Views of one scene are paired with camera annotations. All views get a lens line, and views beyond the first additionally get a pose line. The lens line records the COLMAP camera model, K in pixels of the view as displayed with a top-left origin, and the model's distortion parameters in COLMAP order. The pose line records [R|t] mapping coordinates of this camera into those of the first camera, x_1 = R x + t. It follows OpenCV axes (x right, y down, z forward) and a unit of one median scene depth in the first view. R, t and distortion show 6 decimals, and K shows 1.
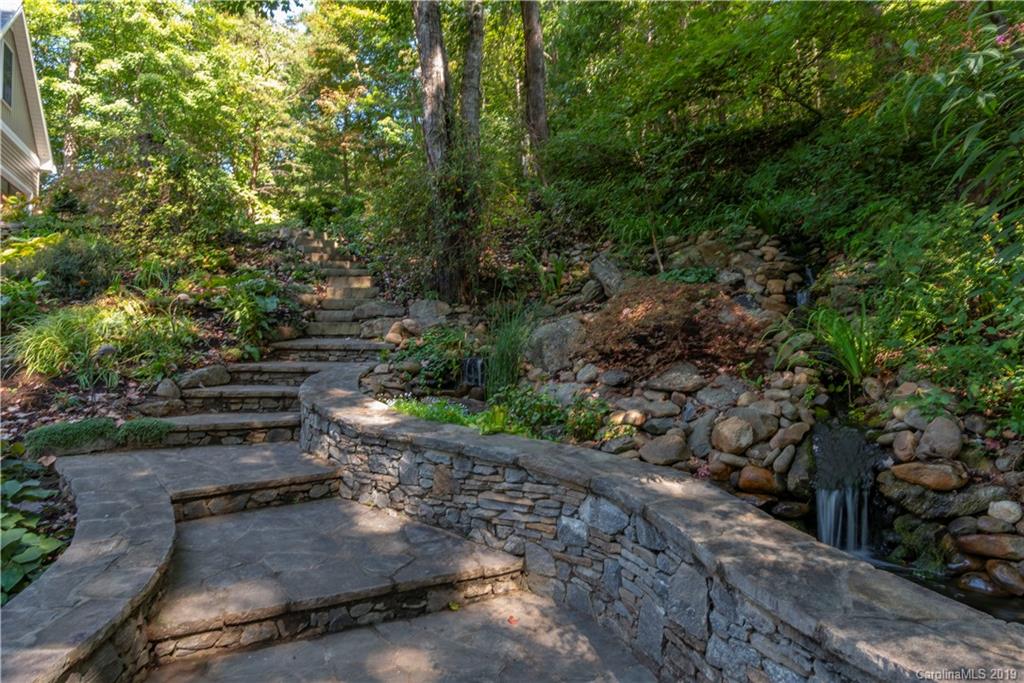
lens RADIAL K [[612.1, 0, 510.9], [0, 612.1, 346.8], [0, 0, 1]] dist [0.007707, -0.006162]
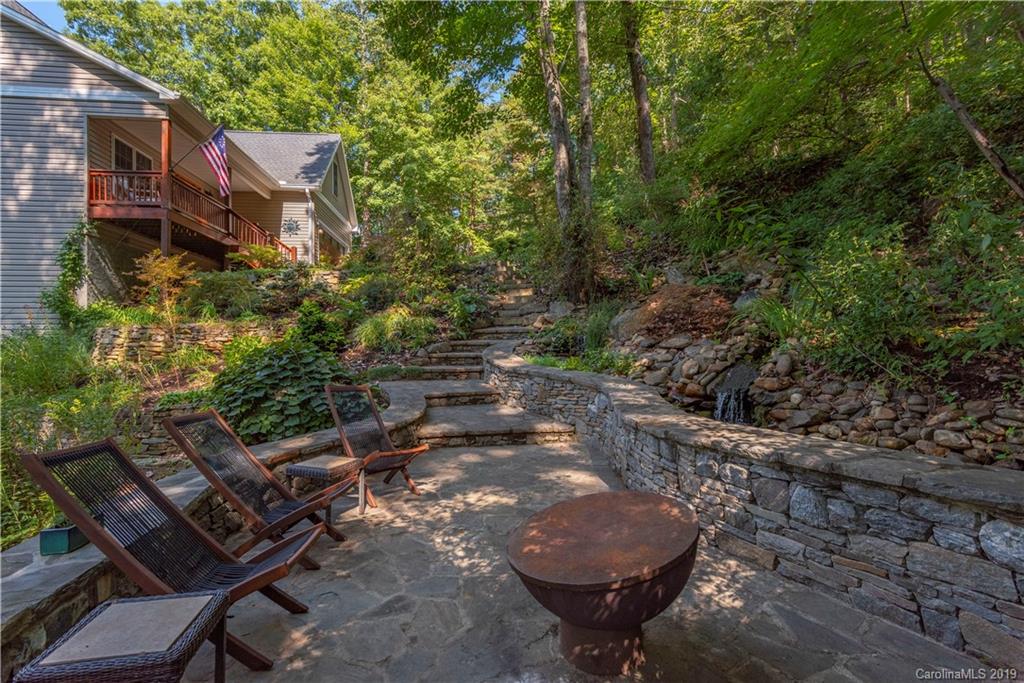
lens RADIAL K [[507.8, 0, 512.0], [0, 507.8, 339.1], [0, 0, 1]] dist [0.006045, 0.000861]
pose [[0.943620, -0.021337, -0.330341, 0.206093], [0.022850, 0.999739, 0.000698, 0.022221], [0.330240, -0.008207, 0.943861, -0.363683]]
